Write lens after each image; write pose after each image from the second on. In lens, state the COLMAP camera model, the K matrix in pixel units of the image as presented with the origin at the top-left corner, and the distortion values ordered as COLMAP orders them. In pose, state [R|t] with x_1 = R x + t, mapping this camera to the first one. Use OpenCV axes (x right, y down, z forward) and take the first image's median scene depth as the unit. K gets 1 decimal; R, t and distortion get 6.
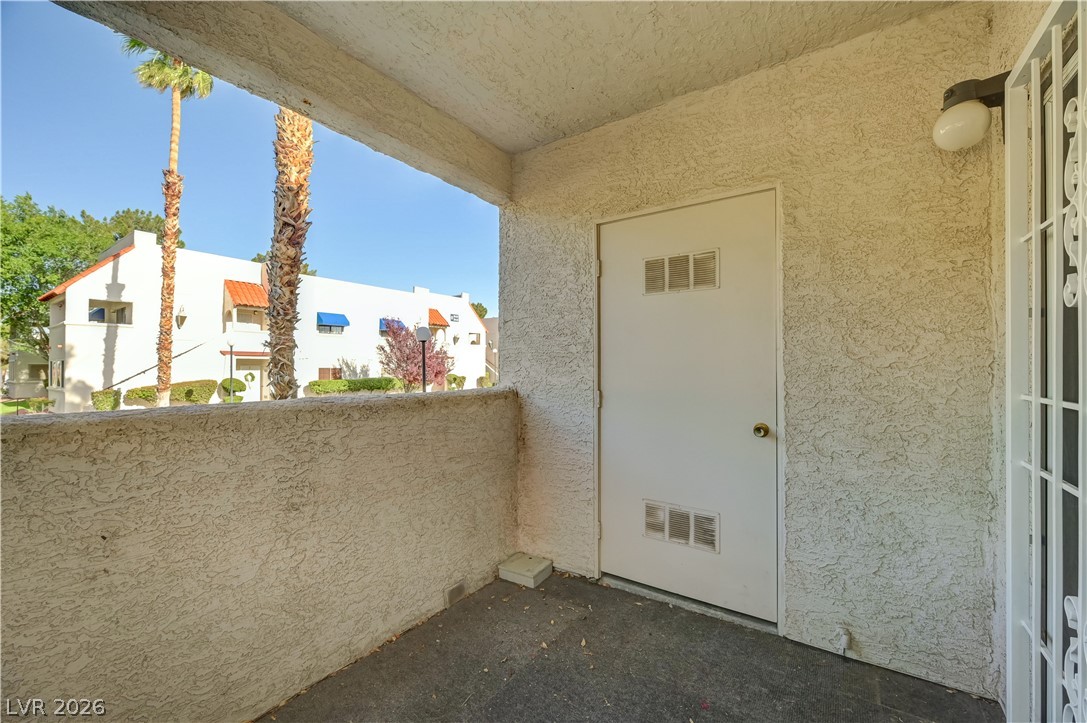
lens RADIAL K [[440.8, 0, 543.5], [0, 440.8, 362.7], [0, 0, 1]] dist [-0.003700, -0.000542]
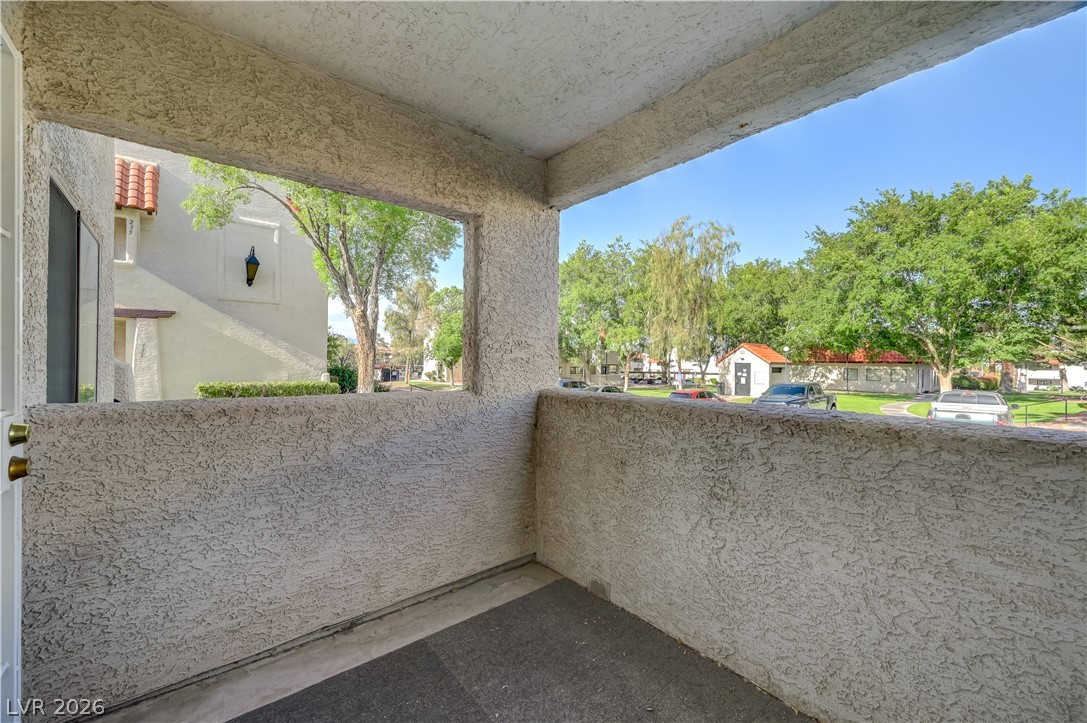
lens RADIAL K [[440.8, 0, 544.9], [0, 440.8, 361.0], [0, 0, 1]] dist [-0.003700, -0.000542]
pose [[-0.278424, -0.004675, -0.960447, 0.609861], [-0.000325, 0.999989, -0.004773, -0.016846], [0.960458, -0.001017, -0.278422, 0.825814]]
